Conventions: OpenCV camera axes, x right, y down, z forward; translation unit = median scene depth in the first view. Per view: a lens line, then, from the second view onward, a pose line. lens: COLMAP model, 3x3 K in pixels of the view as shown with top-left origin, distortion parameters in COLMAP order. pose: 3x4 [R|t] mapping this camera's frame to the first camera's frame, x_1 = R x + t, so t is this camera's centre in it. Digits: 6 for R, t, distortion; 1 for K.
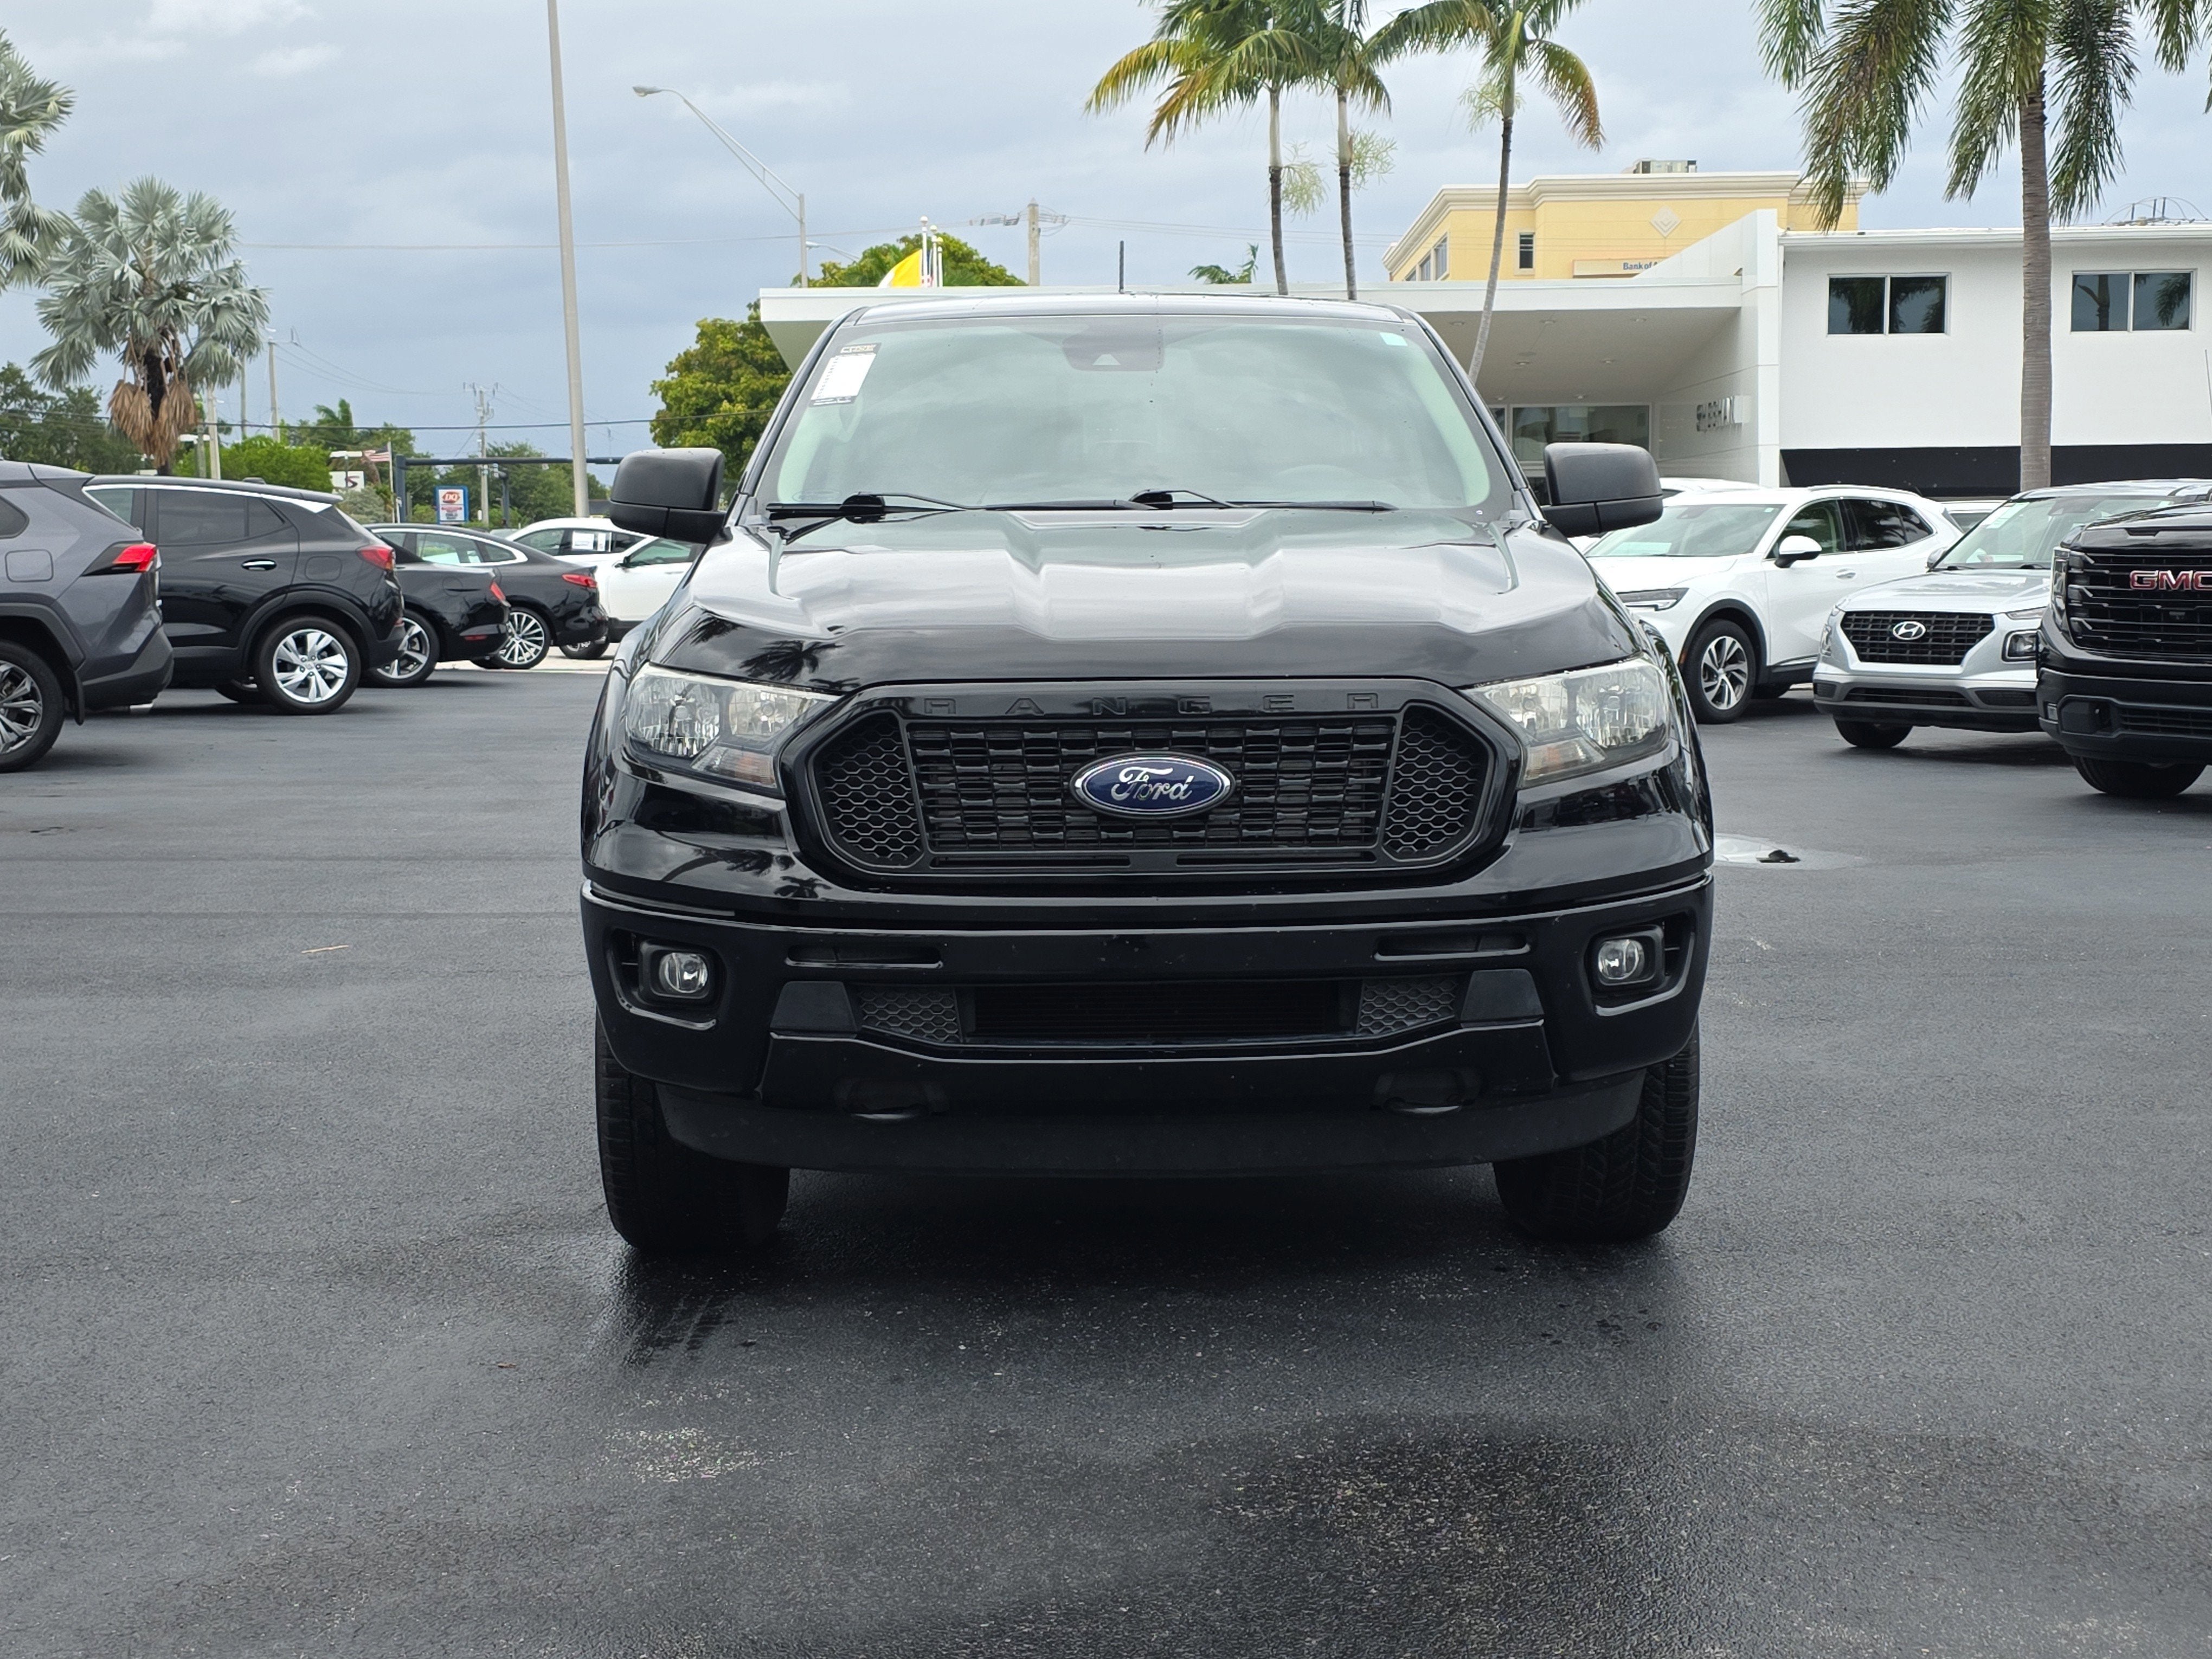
lens RADIAL K [[2607.0, 0, 1106.0], [0, 2607.0, 829.5], [0, 0, 1]] dist [0.134302, -0.255492]
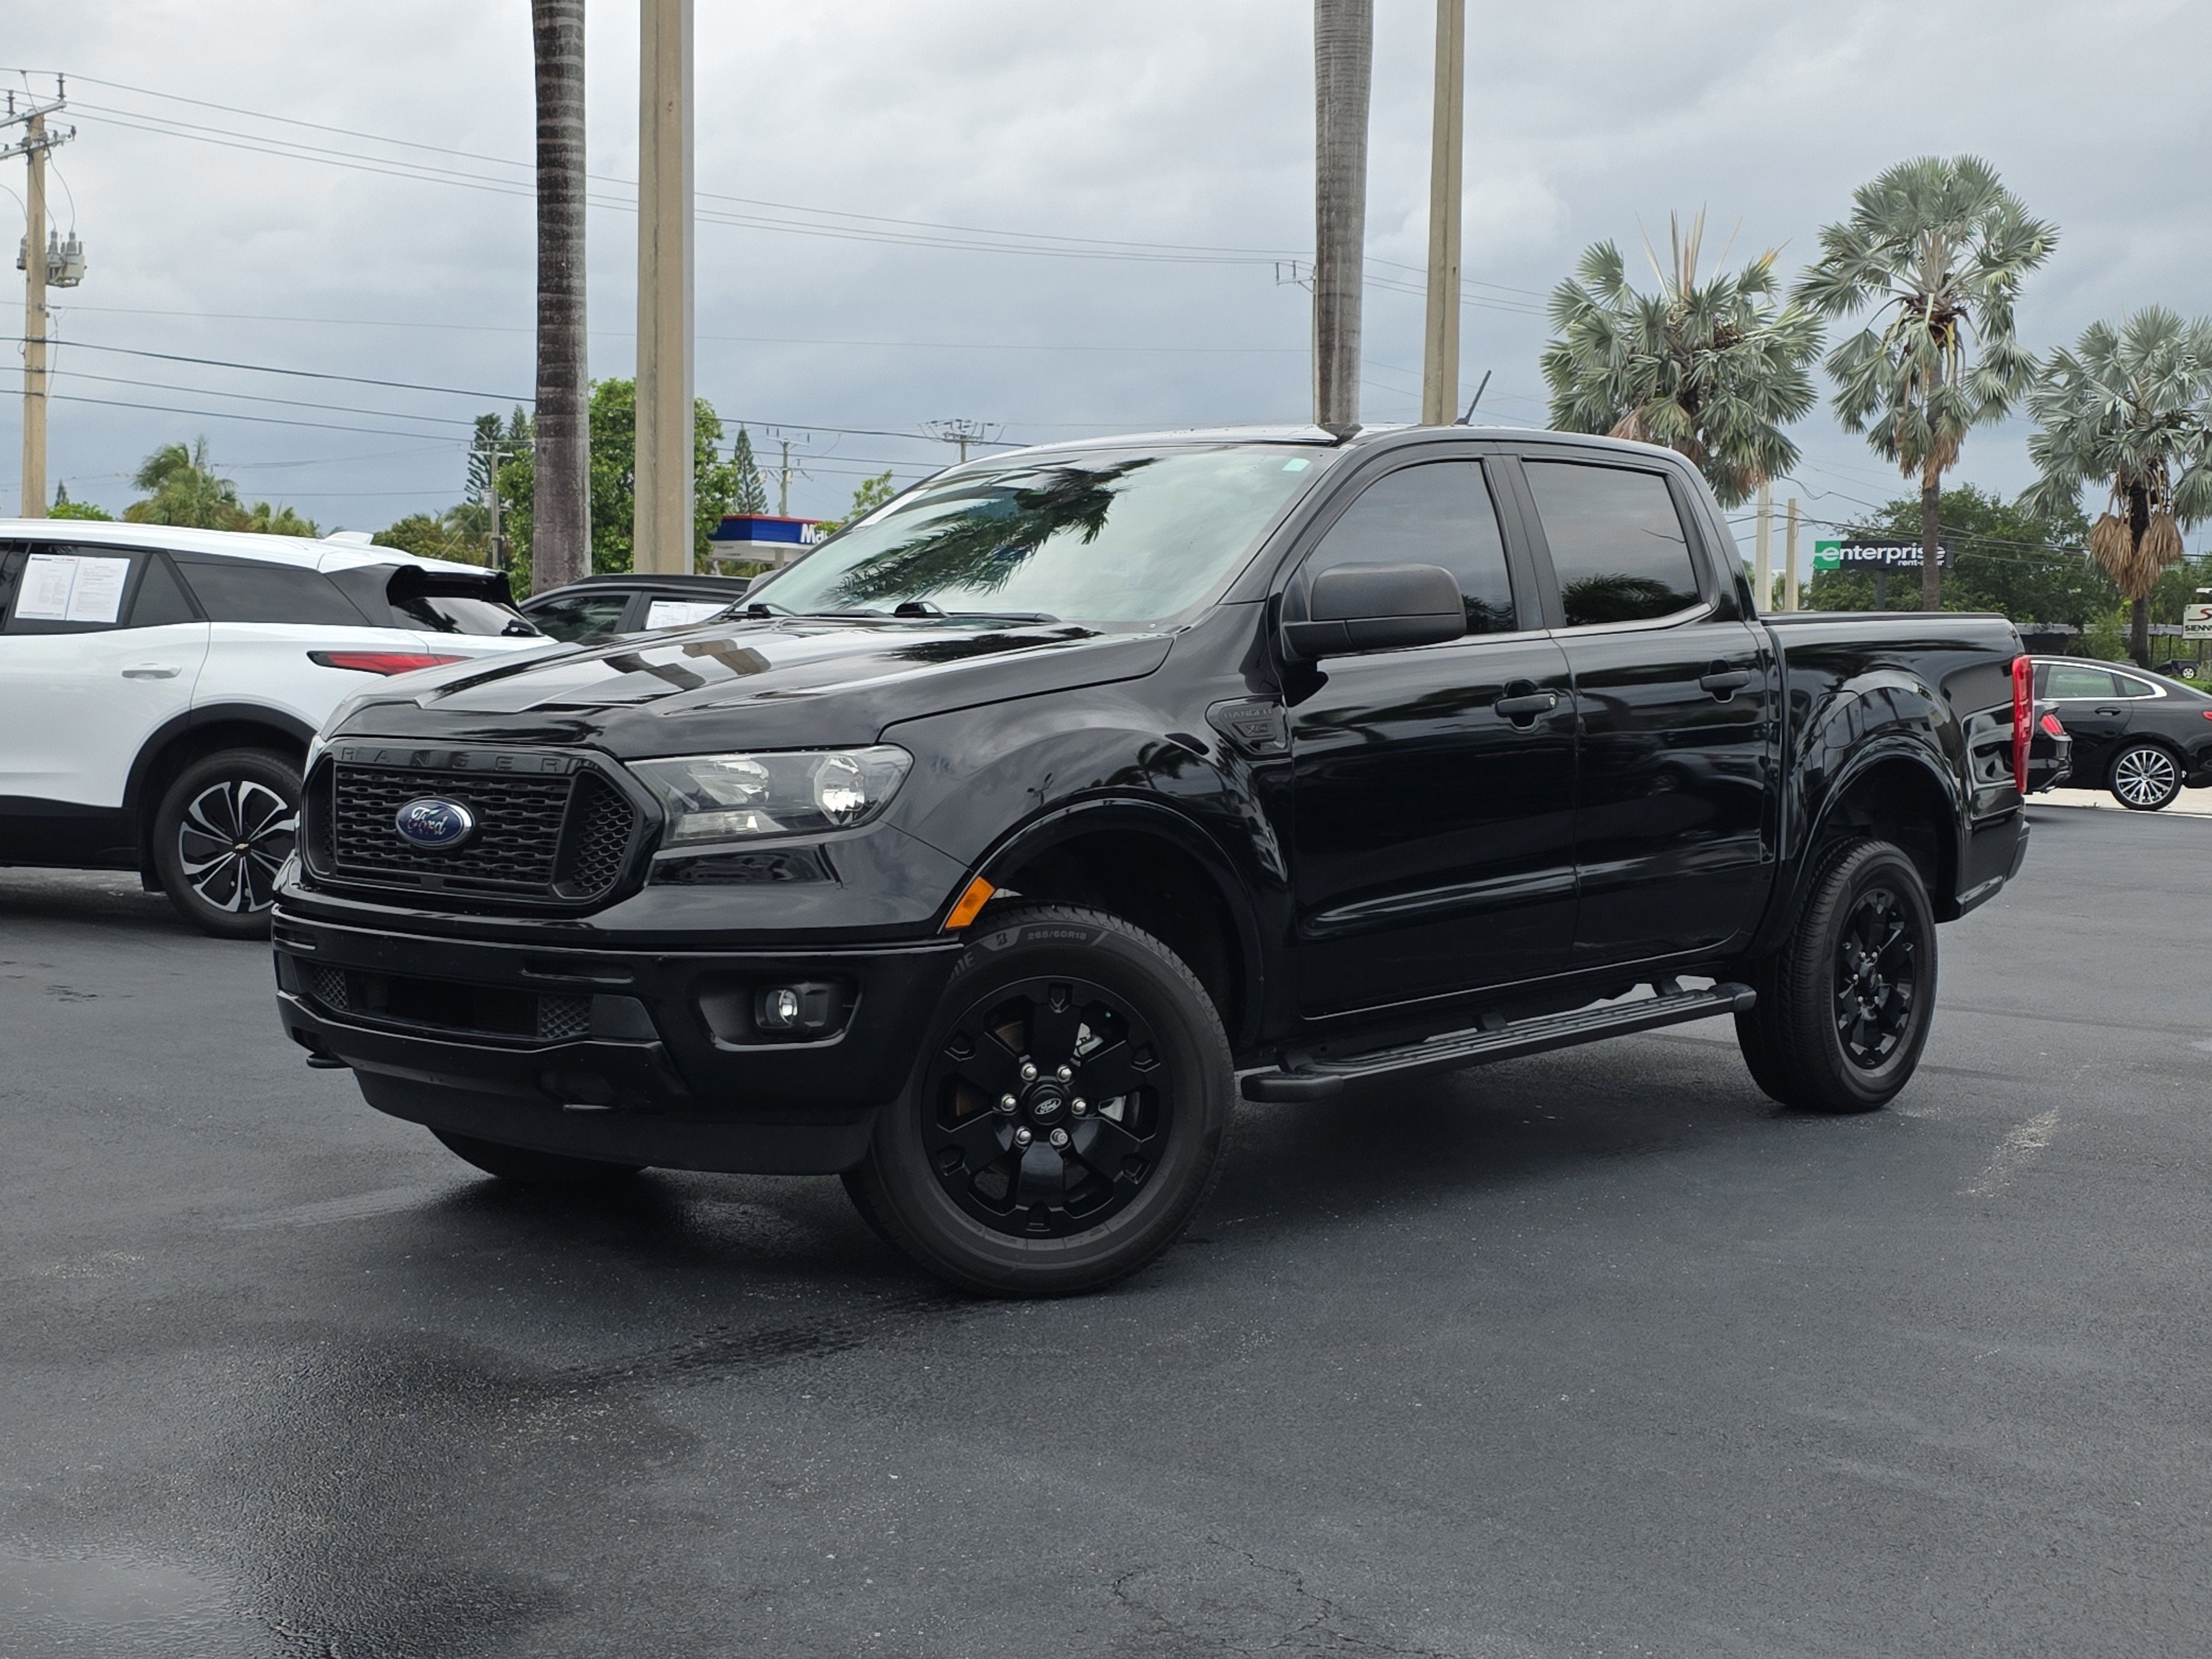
lens RADIAL K [[2671.4, 0, 1068.5], [0, 2671.4, 821.5], [0, 0, 1]] dist [0.115490, -0.276930]
pose [[0.753582, 0.058408, -0.654754, 1.097336], [-0.094080, 0.995374, -0.019488, -0.020805], [0.650587, 0.076285, 0.755591, 0.203109]]
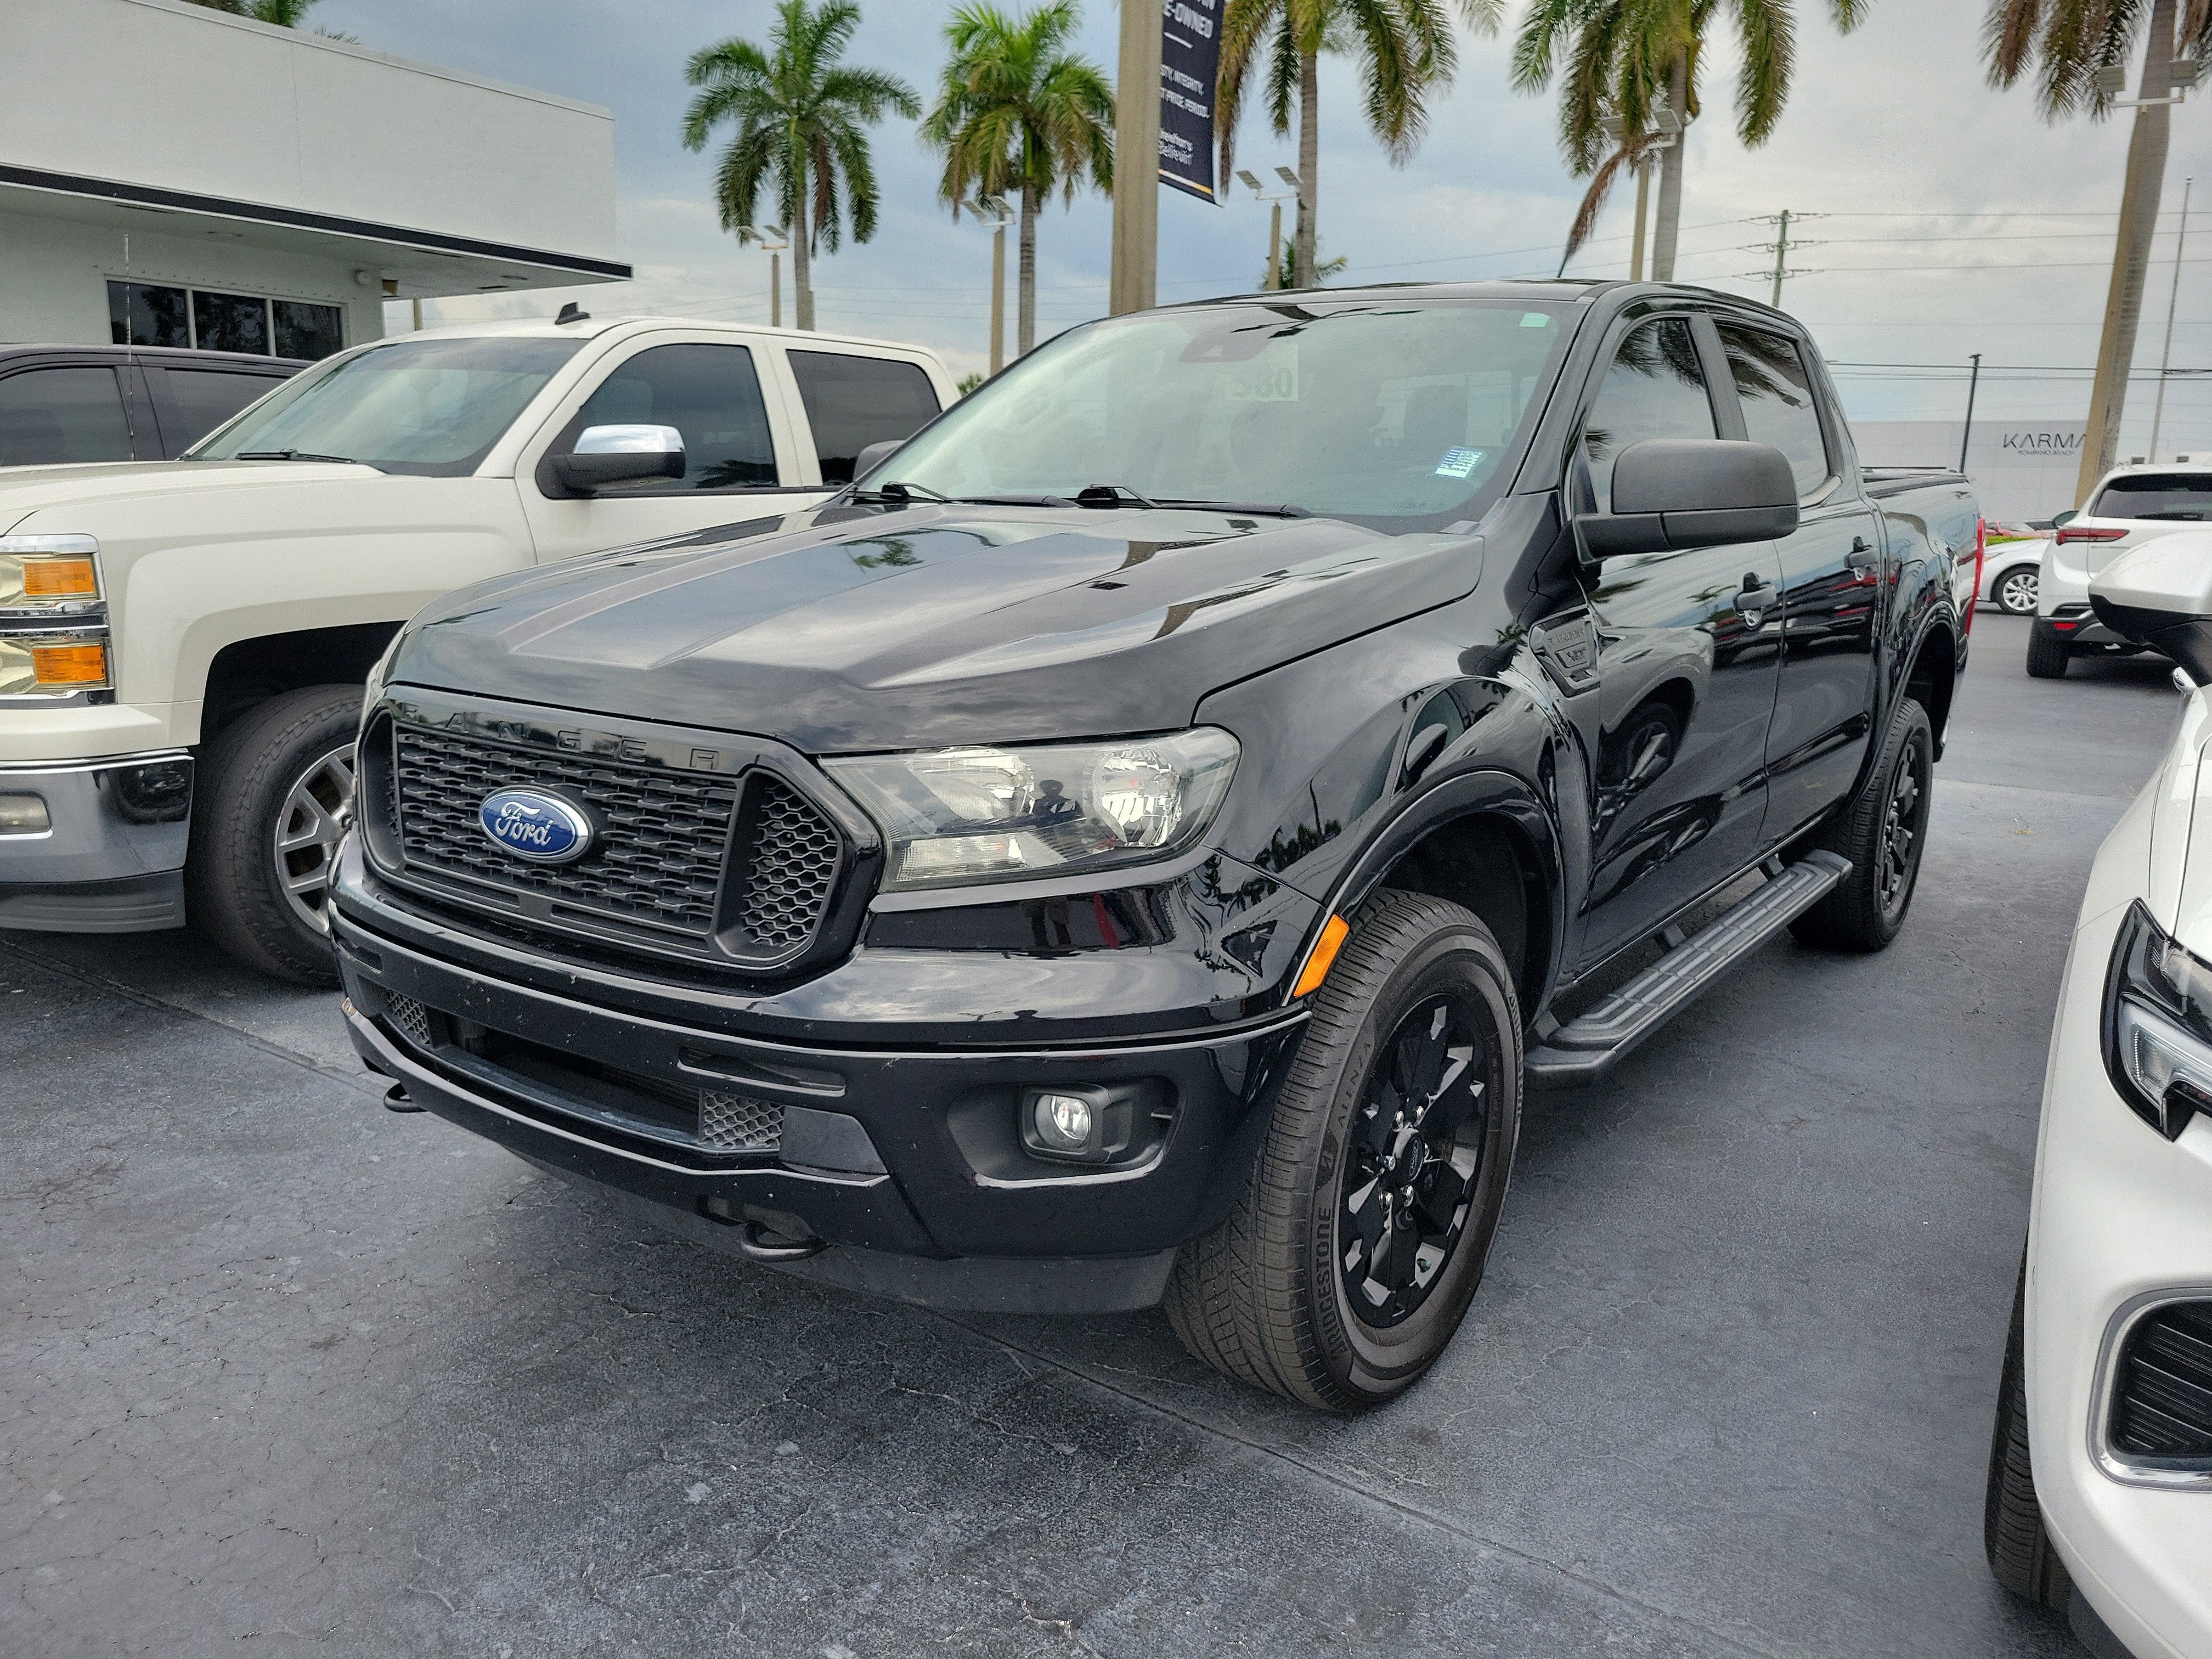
lens RADIAL K [[1645.4, 0, 1106.0], [0, 1645.4, 829.5], [0, 0, 1]] dist [0.036454, -0.000929]
pose [[0.806990, 0.145046, -0.572476, 0.498562], [-0.090973, 0.988331, 0.122169, -0.101527], [0.583516, -0.046509, 0.810769, 0.640097]]
